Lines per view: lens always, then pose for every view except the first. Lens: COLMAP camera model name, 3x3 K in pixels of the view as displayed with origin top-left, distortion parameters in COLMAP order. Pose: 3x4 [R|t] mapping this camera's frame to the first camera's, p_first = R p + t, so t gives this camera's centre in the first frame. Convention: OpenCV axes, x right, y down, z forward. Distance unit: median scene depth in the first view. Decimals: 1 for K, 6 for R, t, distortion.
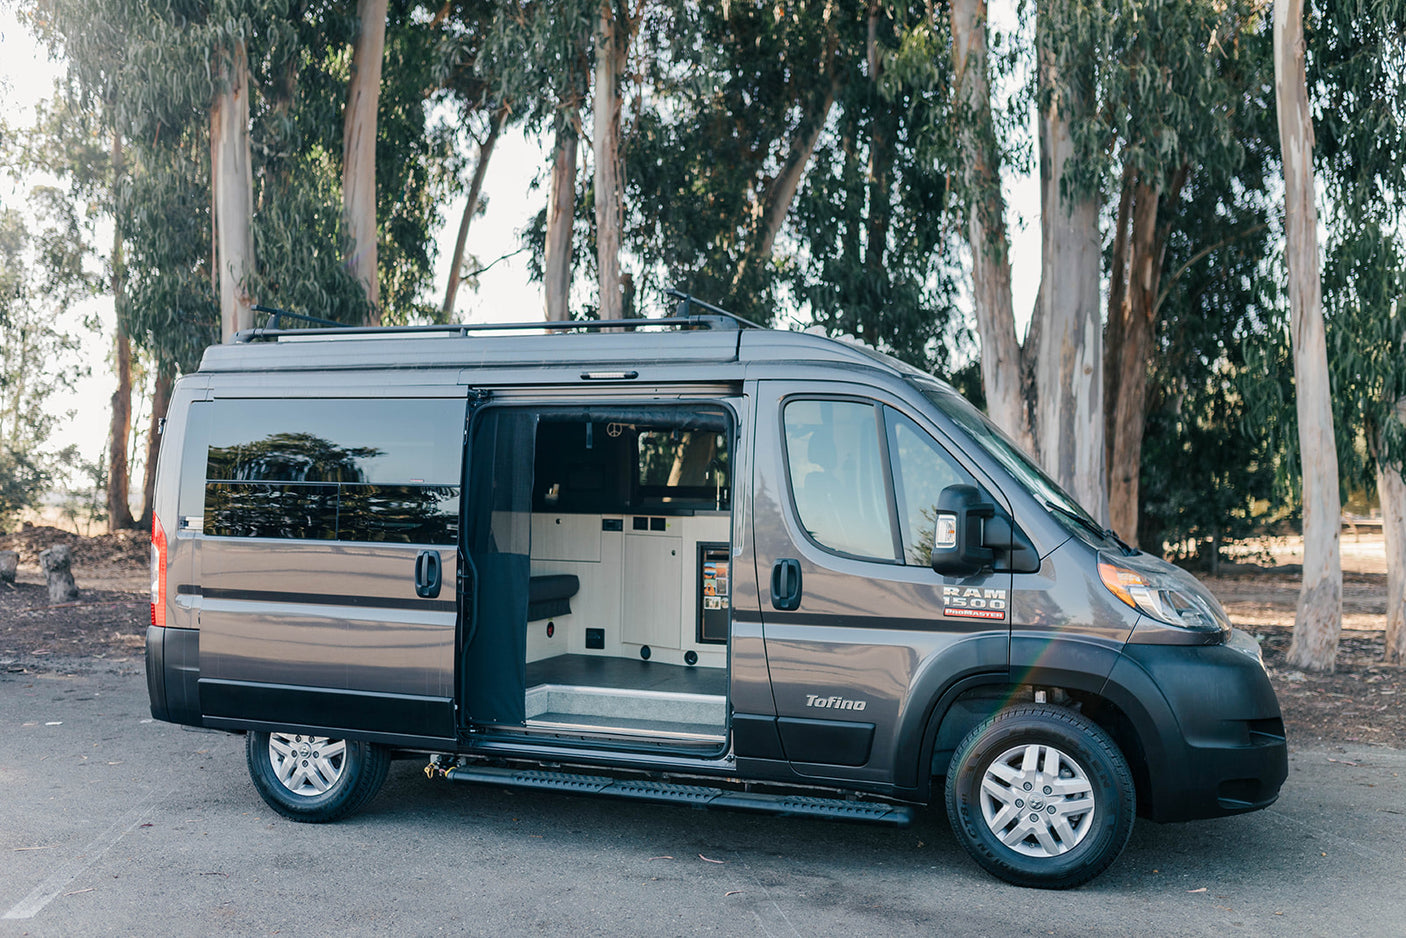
lens RADIAL K [[1327.6, 0, 699.6], [0, 1327.6, 461.7], [0, 0, 1]] dist [-0.003003, 0.000000]
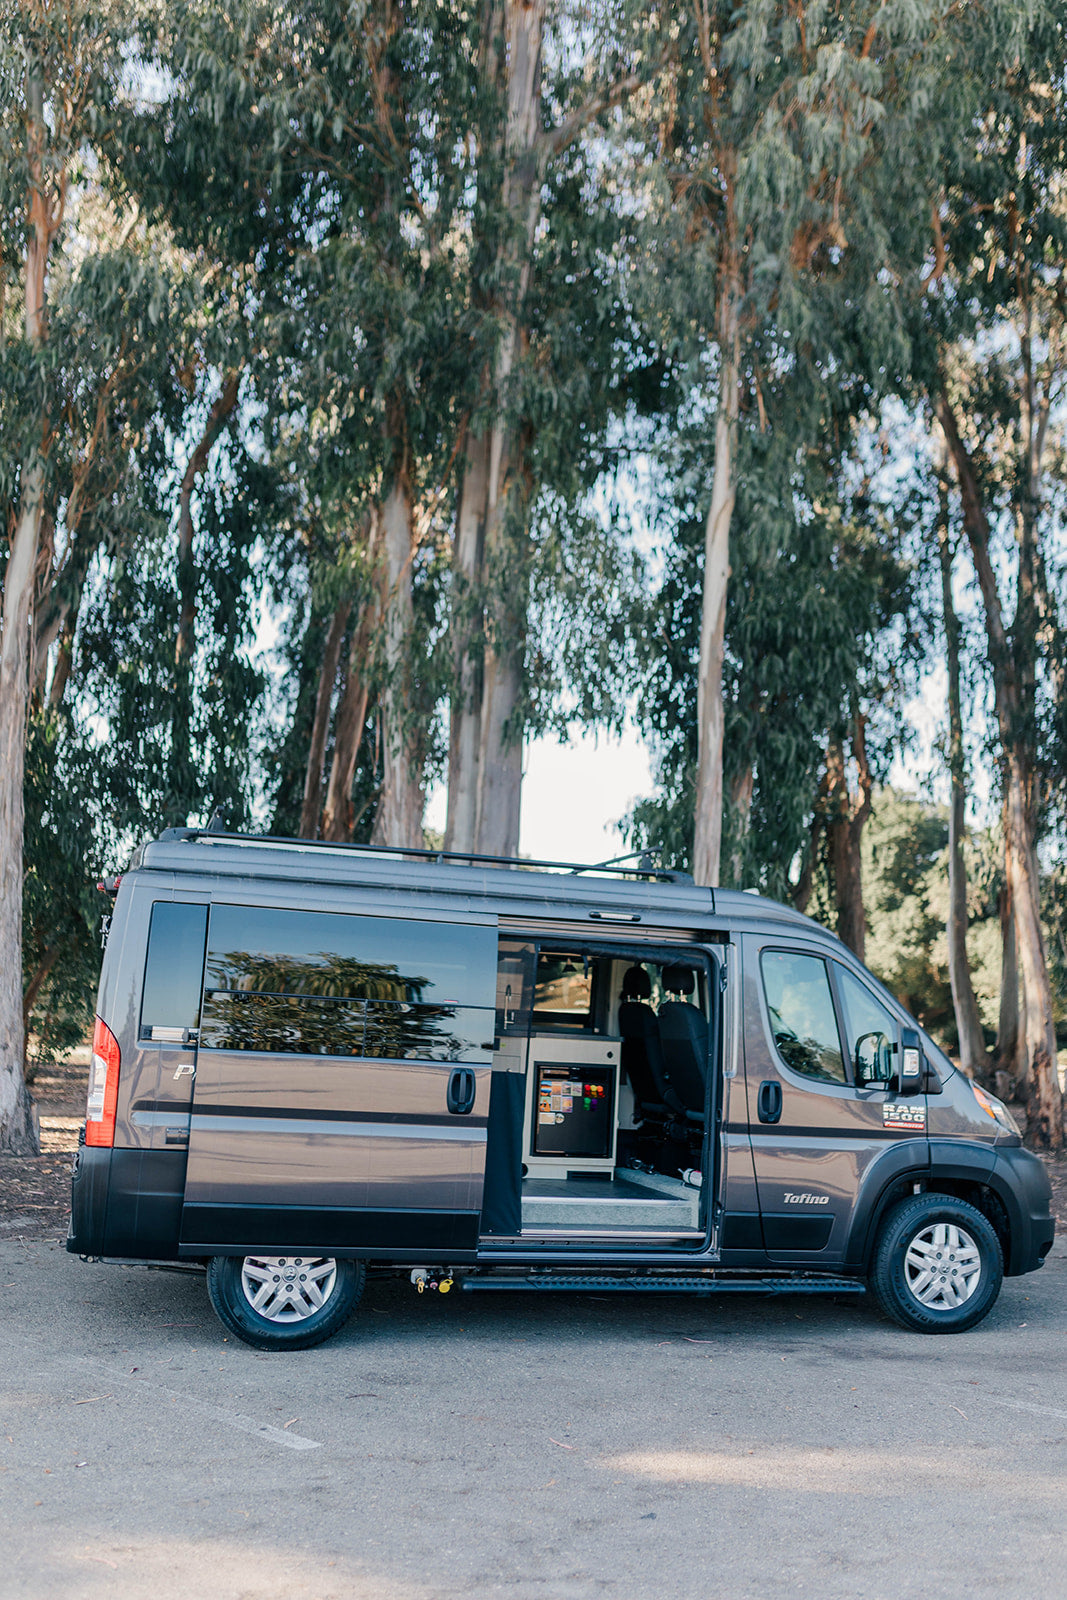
lens RADIAL K [[1510.8, 0, 528.1], [0, 1510.8, 807.5], [0, 0, 1]] dist [-0.003003, 0.000000]
pose [[0.815217, 0.112447, 0.568134, -0.866556], [-0.056625, 0.991746, -0.115039, -0.004048], [-0.576381, 0.061611, 0.814856, -0.023604]]
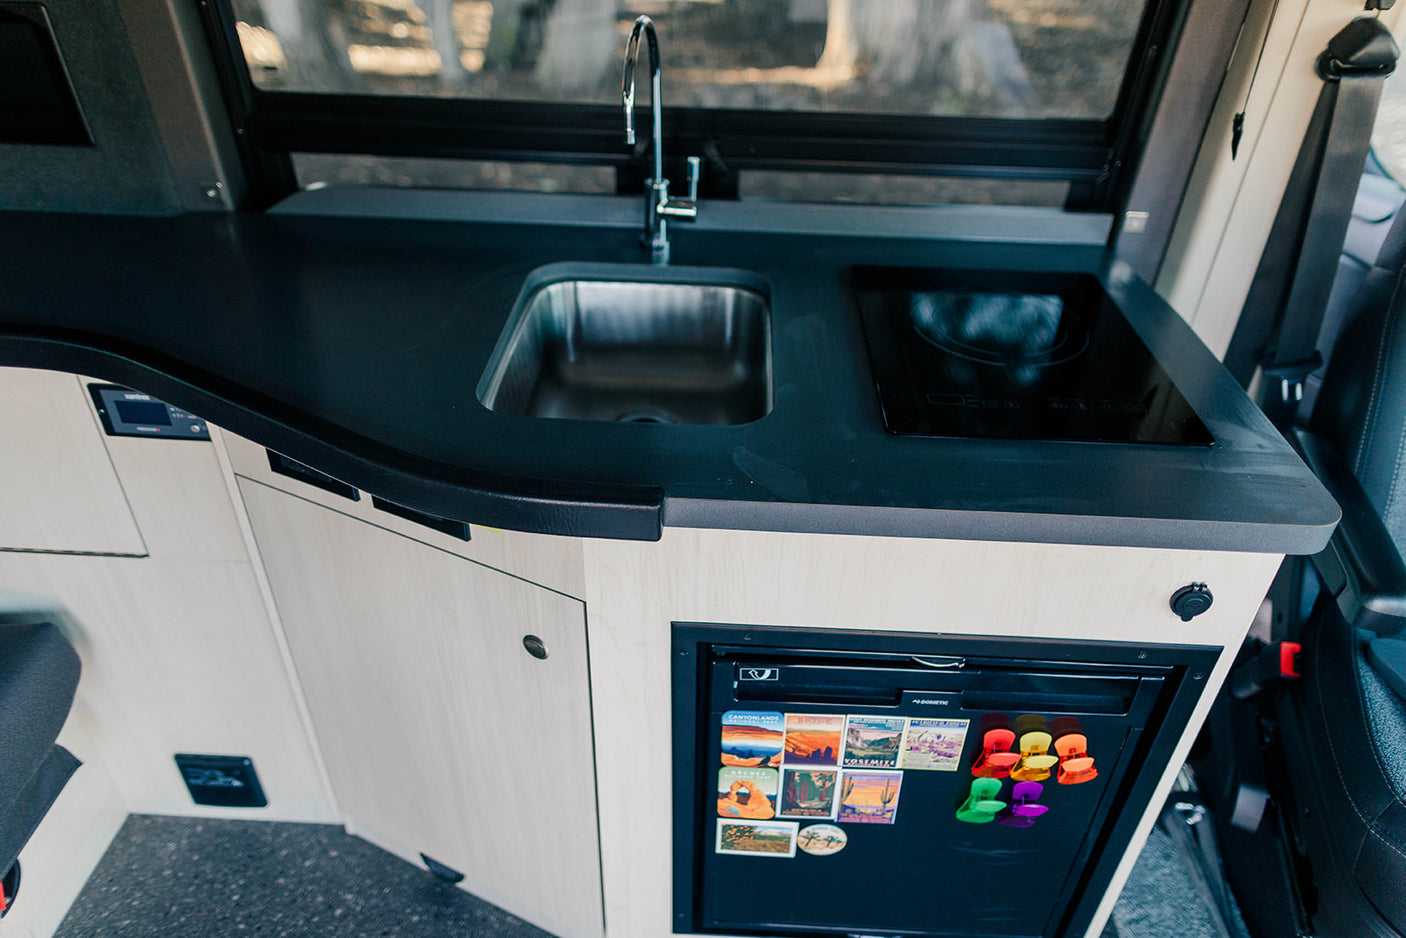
lens RADIAL K [[948.6, 0, 701.9], [0, 948.6, 462.7], [0, 0, 1]] dist [0.016970, -0.013380]
pose [[0.953239, -0.167396, 0.251622, -0.031586], [-0.016116, 0.803246, 0.595429, -0.038435], [-0.301787, -0.571642, 0.762988, 1.080924]]
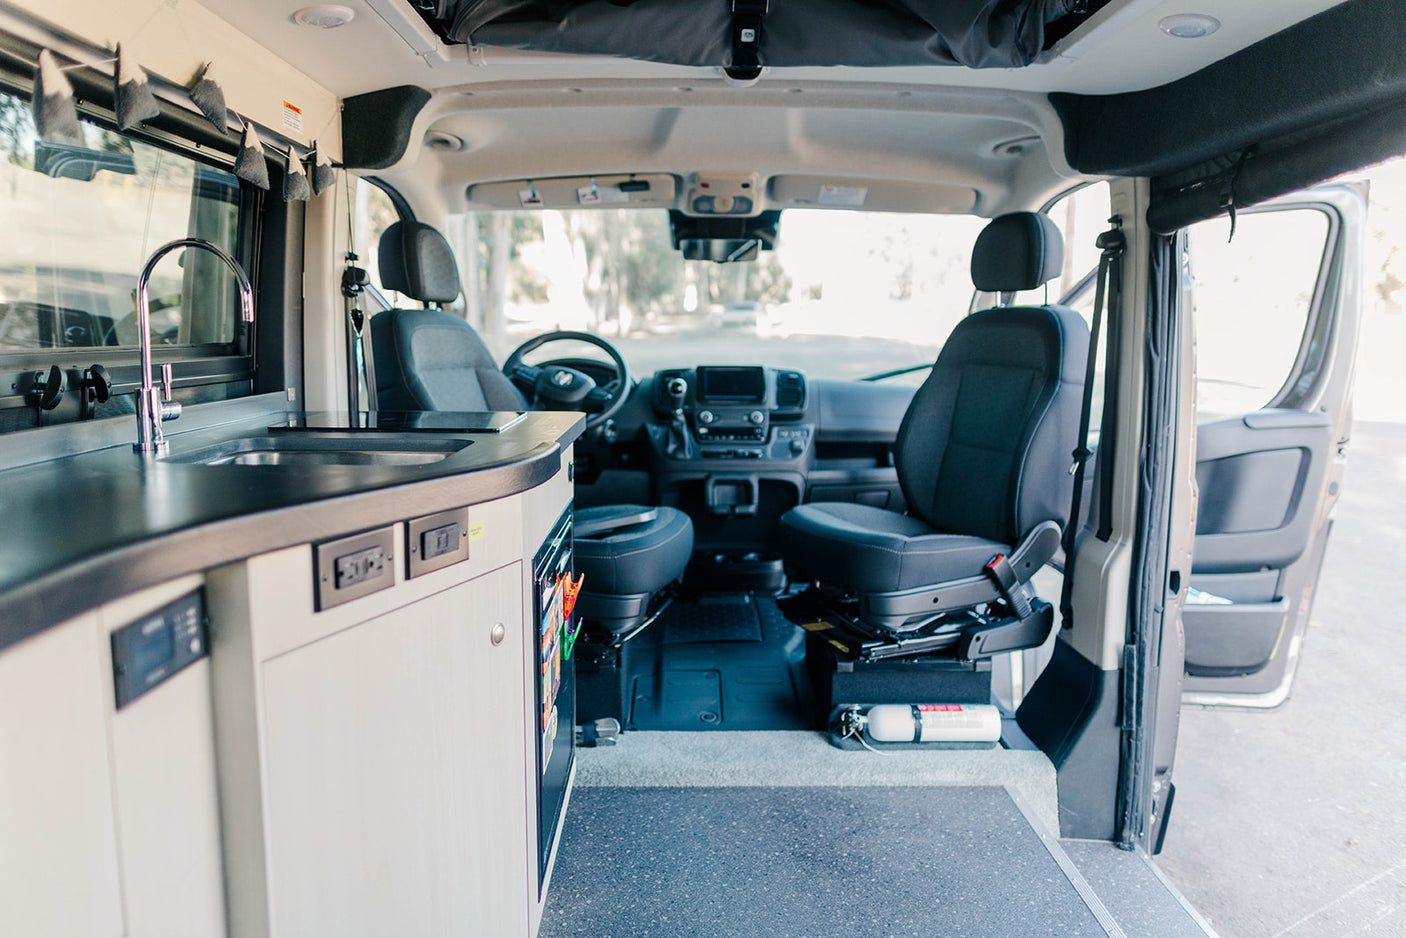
lens RADIAL K [[948.6, 0, 697.8], [0, 948.6, 459.2], [0, 0, 1]] dist [0.016970, -0.013380]
pose [[-0.354868, -0.144898, 0.923620, -0.226027], [-0.036403, 0.989309, 0.141217, 0.012676], [-0.934208, 0.016491, -0.356349, 1.226014]]
